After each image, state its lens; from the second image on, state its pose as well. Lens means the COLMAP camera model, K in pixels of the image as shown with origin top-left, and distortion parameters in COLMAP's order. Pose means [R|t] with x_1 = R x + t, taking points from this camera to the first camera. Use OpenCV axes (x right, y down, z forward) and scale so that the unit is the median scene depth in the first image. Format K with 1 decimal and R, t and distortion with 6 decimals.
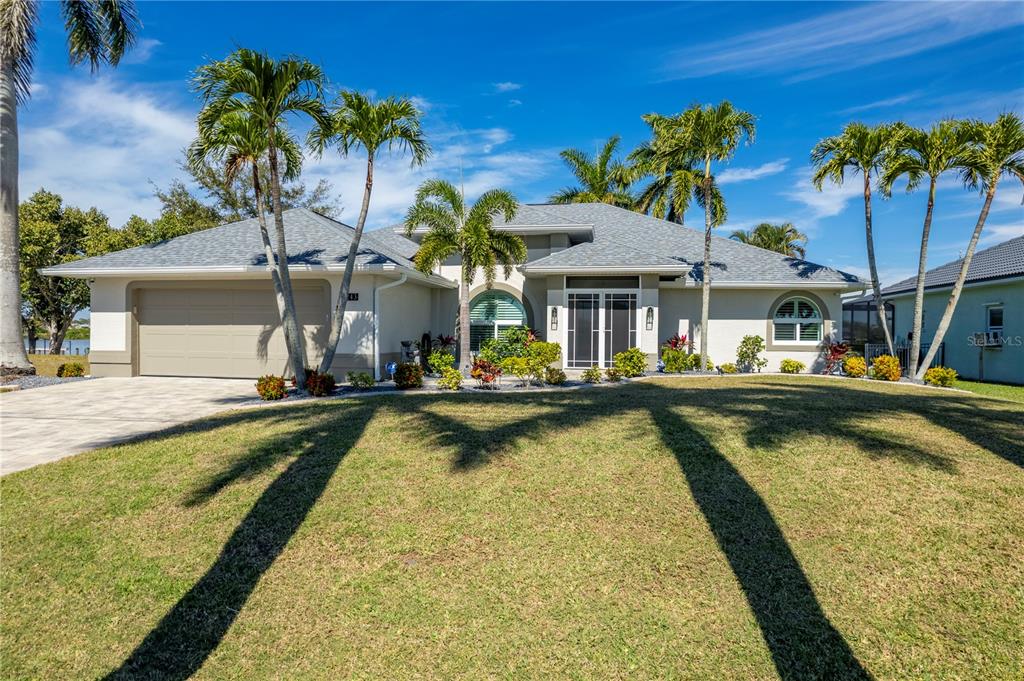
lens RADIAL K [[645.0, 0, 510.0], [0, 645.0, 390.0], [0, 0, 1]] dist [-0.065462, 0.054350]
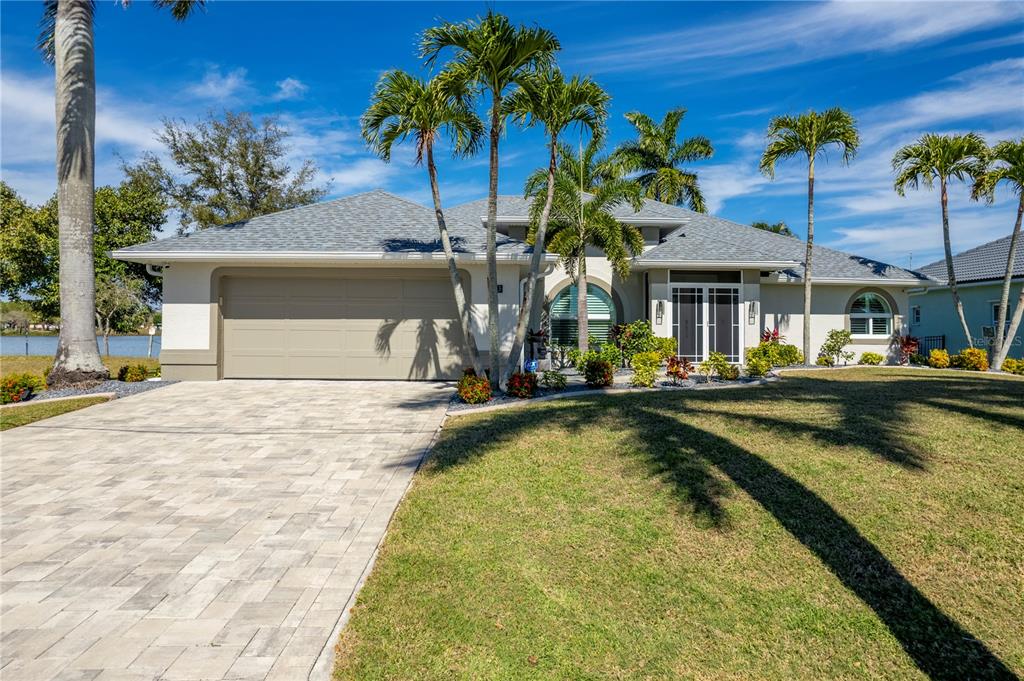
lens RADIAL K [[657.2, 0, 513.8], [0, 657.2, 382.8], [0, 0, 1]] dist [-0.077060, 0.057141]
pose [[0.979725, -0.019604, 0.199384, -0.352550], [0.020326, 0.999792, -0.001577, -0.007149], [-0.199311, 0.005597, 0.979920, 0.067572]]
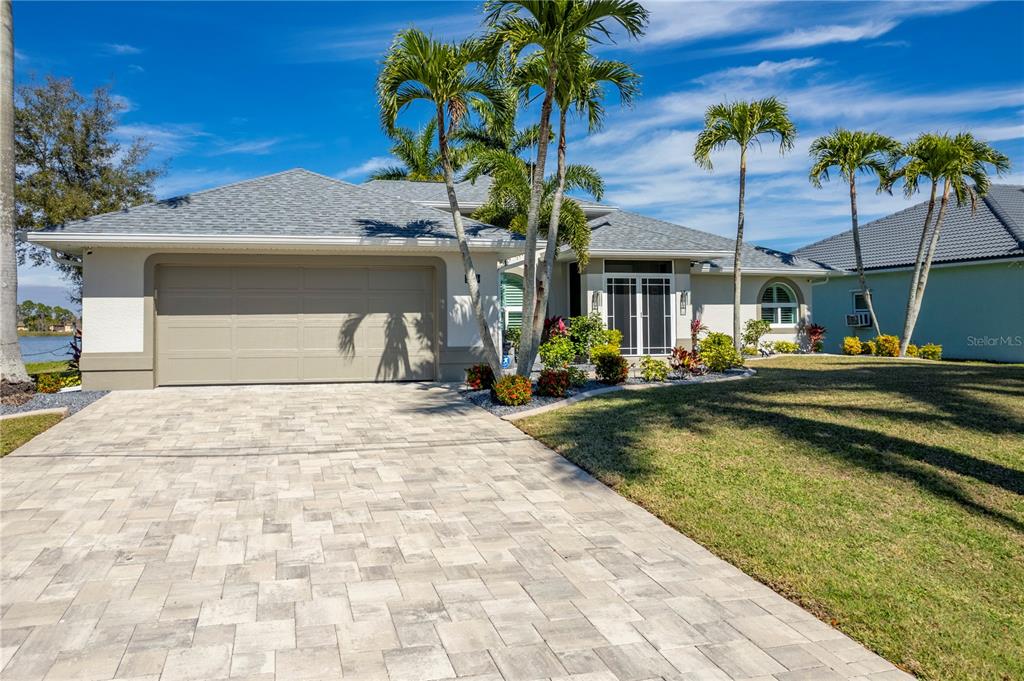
lens RADIAL K [[675.8, 0, 405.2], [0, 675.8, 384.9], [0, 0, 1]] dist [-0.042582, 0.001171]
pose [[0.931118, -0.049916, 0.361287, -0.560240], [0.048951, 0.998731, 0.011828, -0.017933], [-0.361419, 0.006673, 0.932380, 0.180358]]
